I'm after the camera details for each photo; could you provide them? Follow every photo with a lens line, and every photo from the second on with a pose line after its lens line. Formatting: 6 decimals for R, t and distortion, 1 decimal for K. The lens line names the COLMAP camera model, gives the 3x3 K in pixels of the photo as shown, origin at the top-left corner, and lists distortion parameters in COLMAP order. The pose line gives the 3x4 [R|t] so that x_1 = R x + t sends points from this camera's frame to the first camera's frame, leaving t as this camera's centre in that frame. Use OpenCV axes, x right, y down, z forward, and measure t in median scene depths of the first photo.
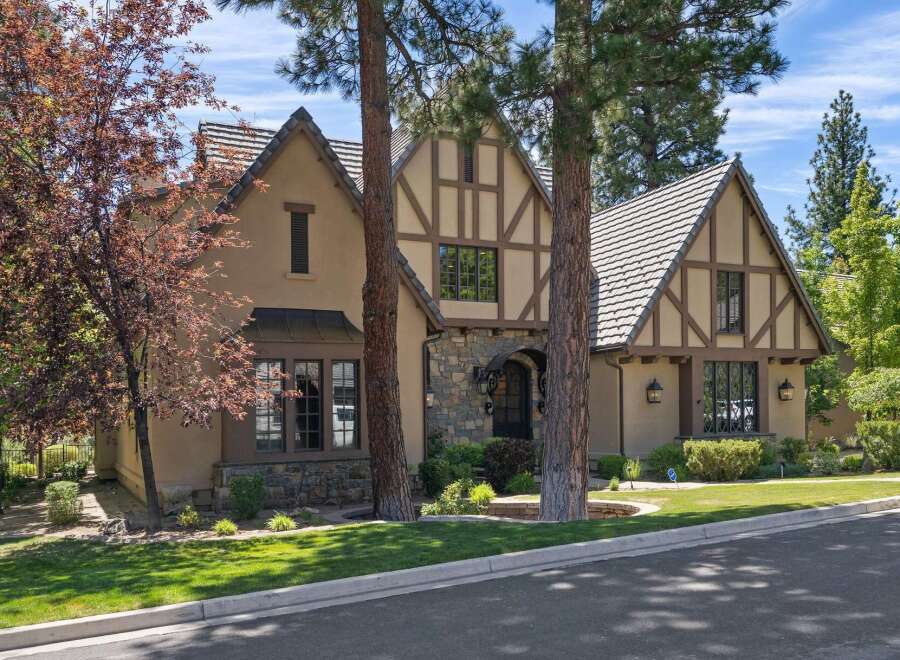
lens RADIAL K [[523.5, 0, 450.0], [0, 523.5, 330.0], [0, 0, 1]] dist [0.004774, 0.000987]
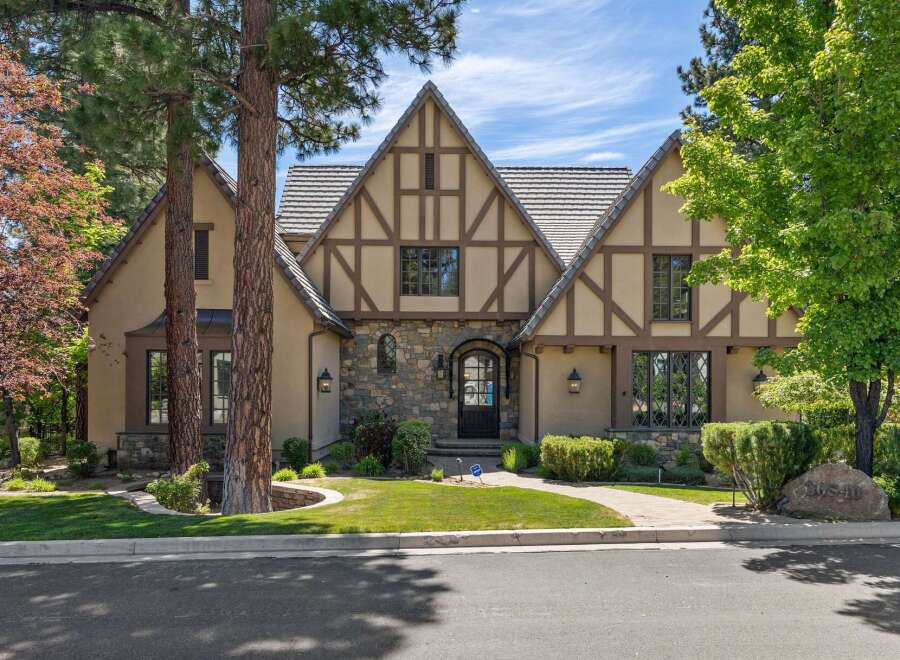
lens RADIAL K [[433.5, 0, 441.0], [0, 433.5, 325.7], [0, 0, 1]] dist [-0.001308, -0.000319]
pose [[0.949997, -0.015511, -0.311873, 0.347944], [0.019091, 0.999782, 0.008429, 0.000815], [0.311674, -0.013961, 0.950087, 0.128344]]
